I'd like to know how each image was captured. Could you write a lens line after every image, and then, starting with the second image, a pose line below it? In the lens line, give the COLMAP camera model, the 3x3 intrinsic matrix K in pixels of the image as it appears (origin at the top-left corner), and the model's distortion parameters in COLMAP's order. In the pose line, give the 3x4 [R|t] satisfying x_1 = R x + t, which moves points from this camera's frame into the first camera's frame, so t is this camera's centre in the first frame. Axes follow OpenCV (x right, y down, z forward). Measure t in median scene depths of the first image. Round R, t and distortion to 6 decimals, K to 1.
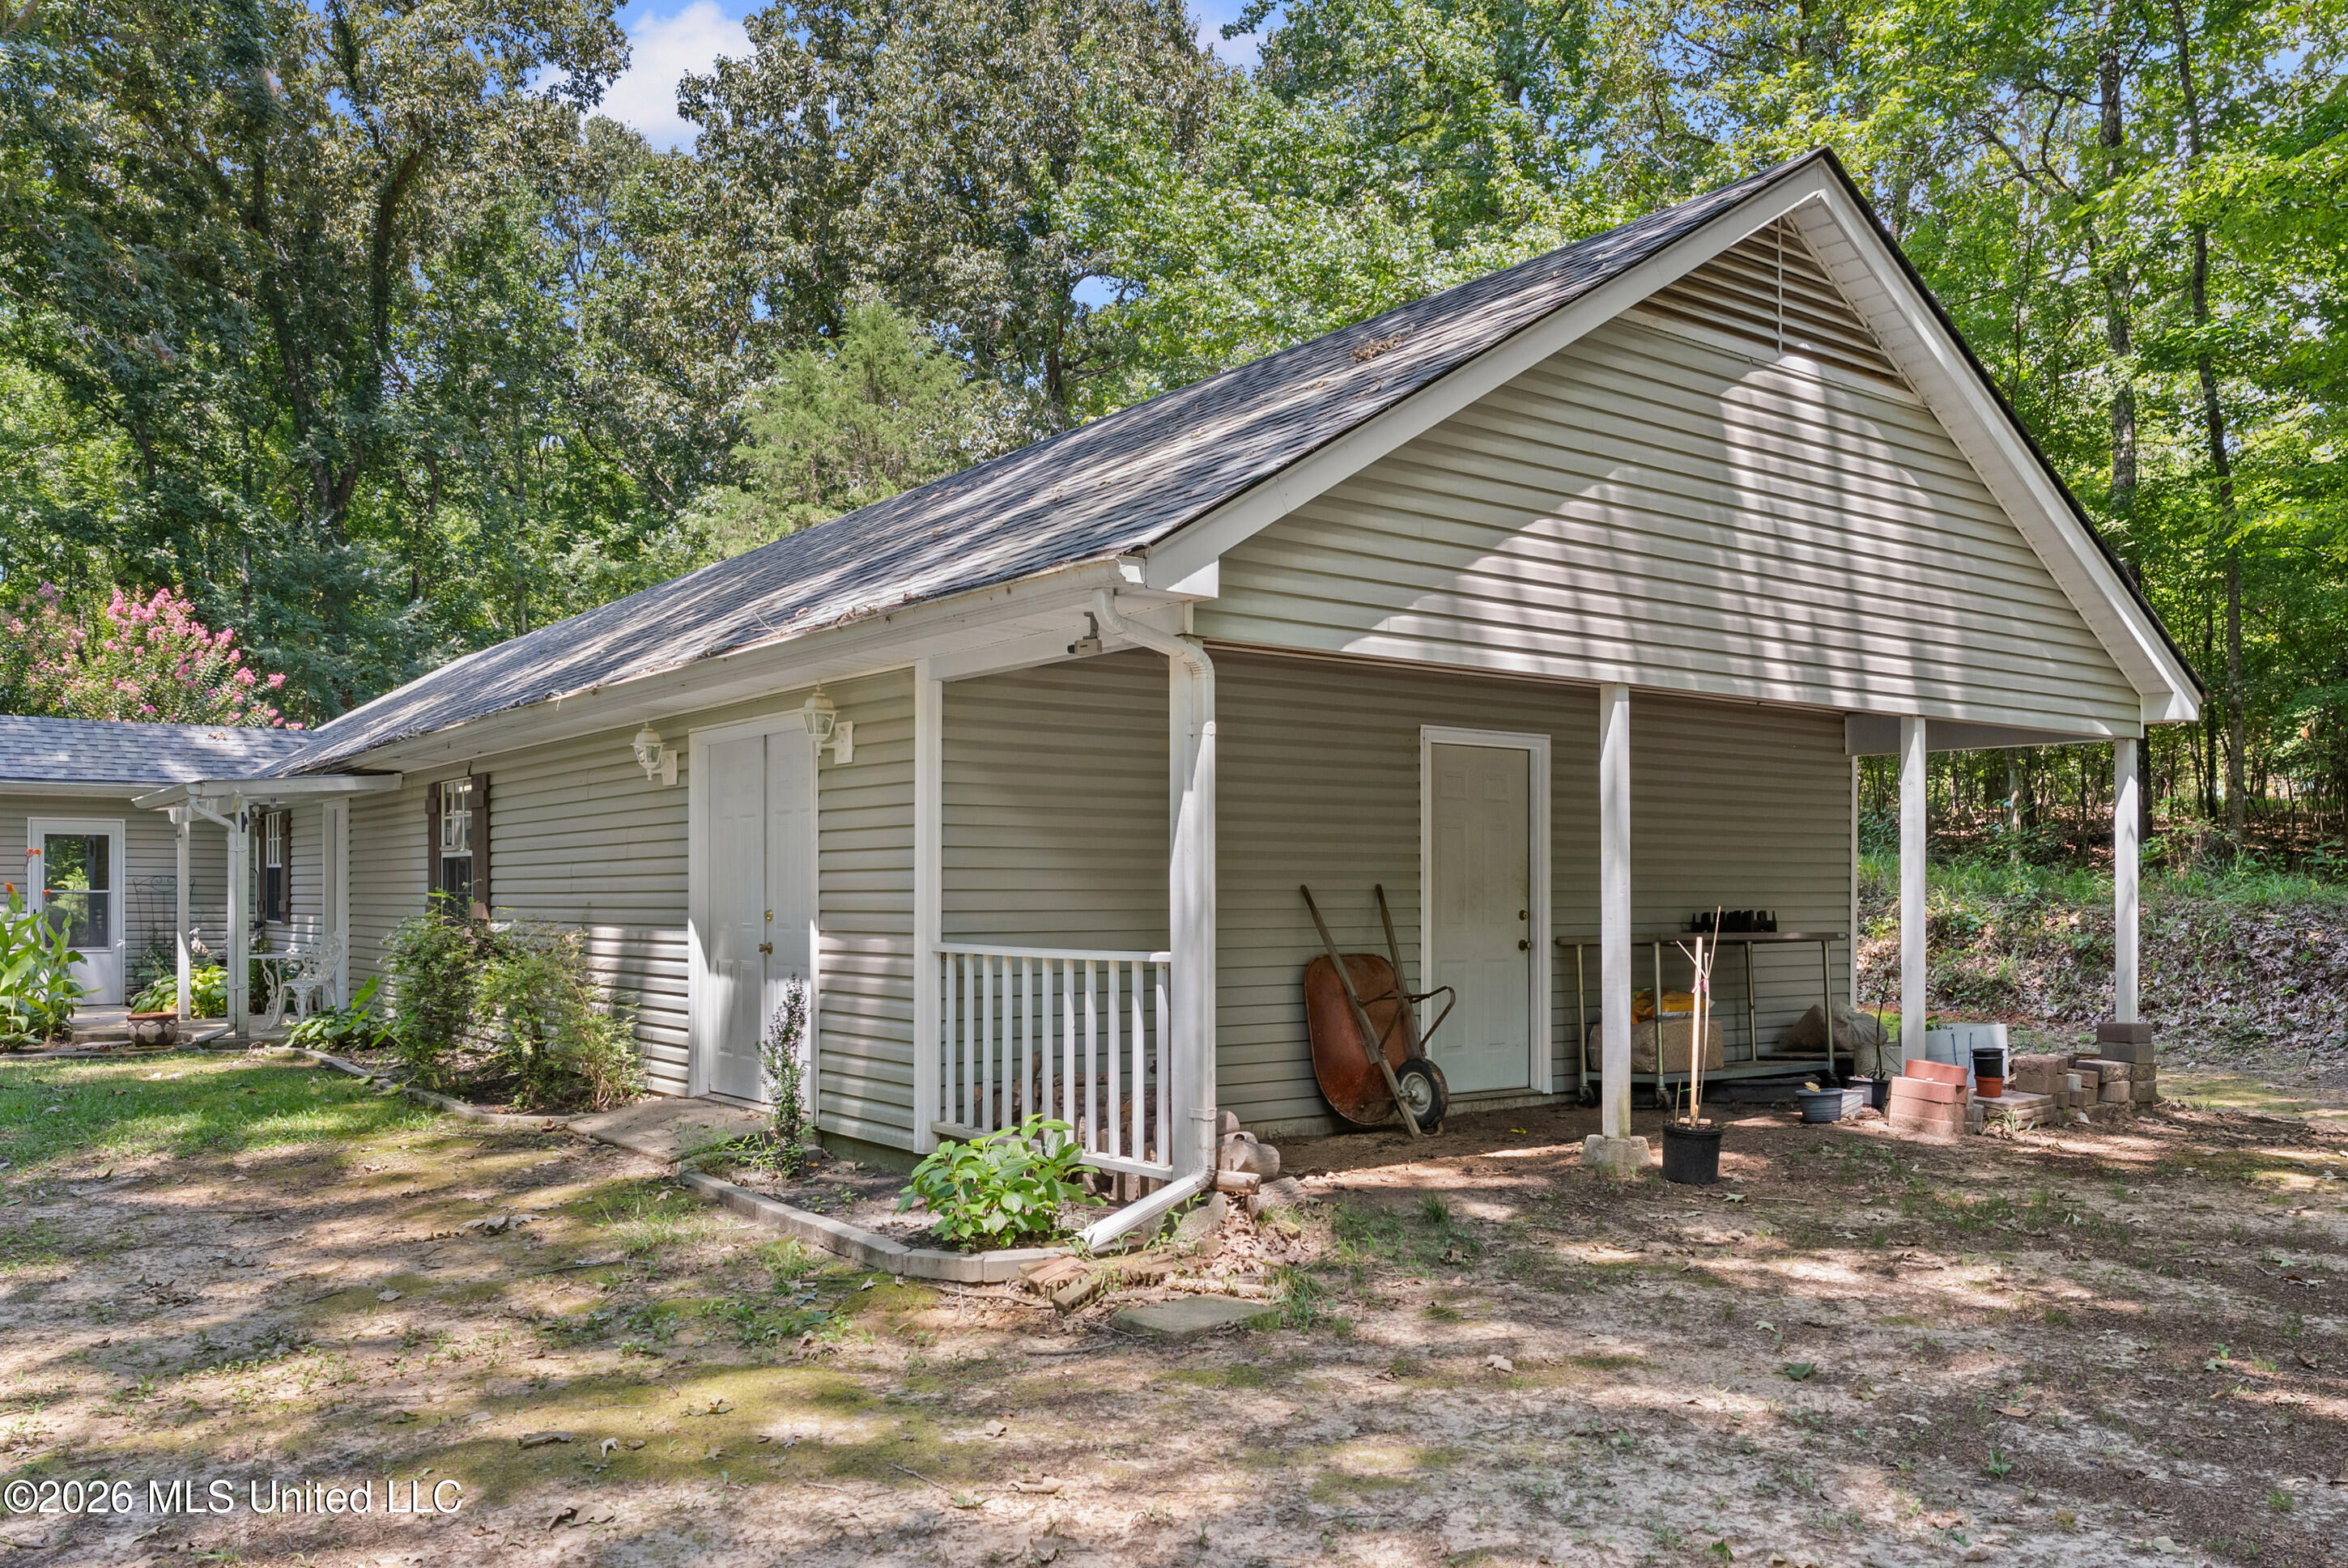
lens RADIAL K [[1817.0, 0, 1186.1], [0, 1817.0, 892.5], [0, 0, 1]] dist [-0.001106, -0.003060]
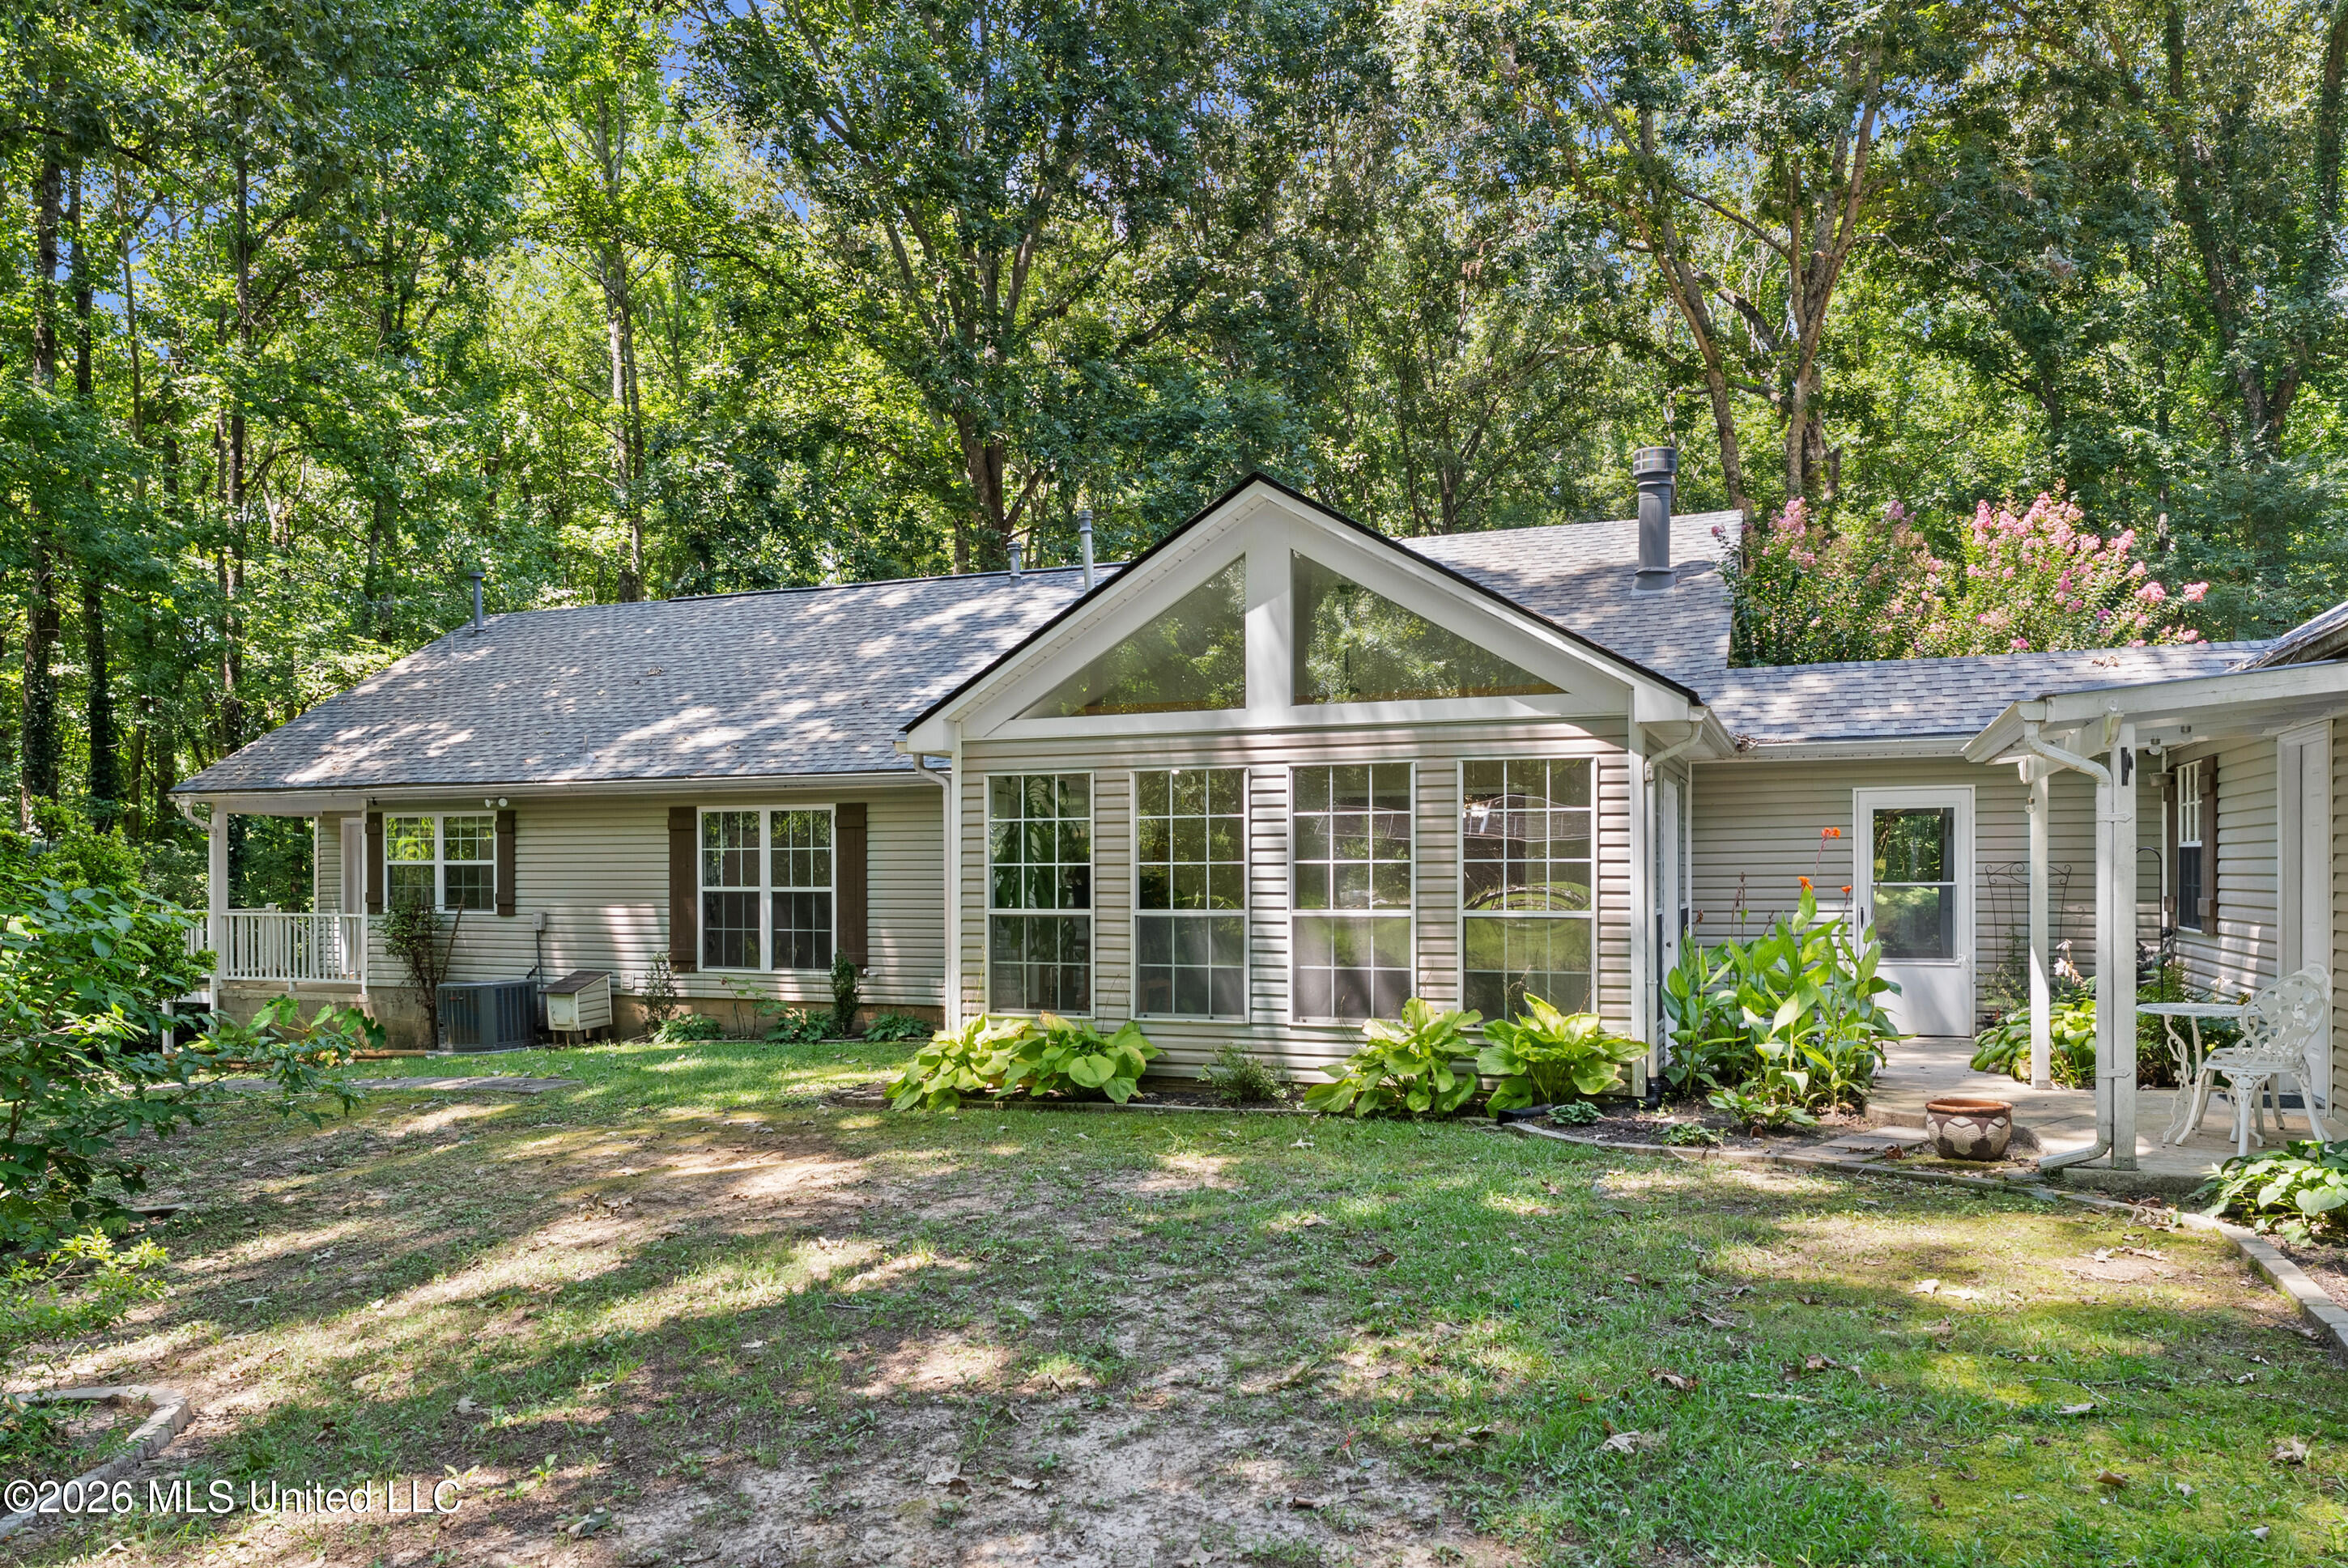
lens RADIAL K [[1632.4, 0, 1193.3], [0, 1632.4, 876.8], [0, 0, 1]] dist [0.005967, 0.005286]
pose [[0.526451, -0.002329, -0.850202, -0.189436], [0.007159, 0.999973, 0.001694, -0.006229], [0.850175, -0.006979, 0.526453, 0.383118]]
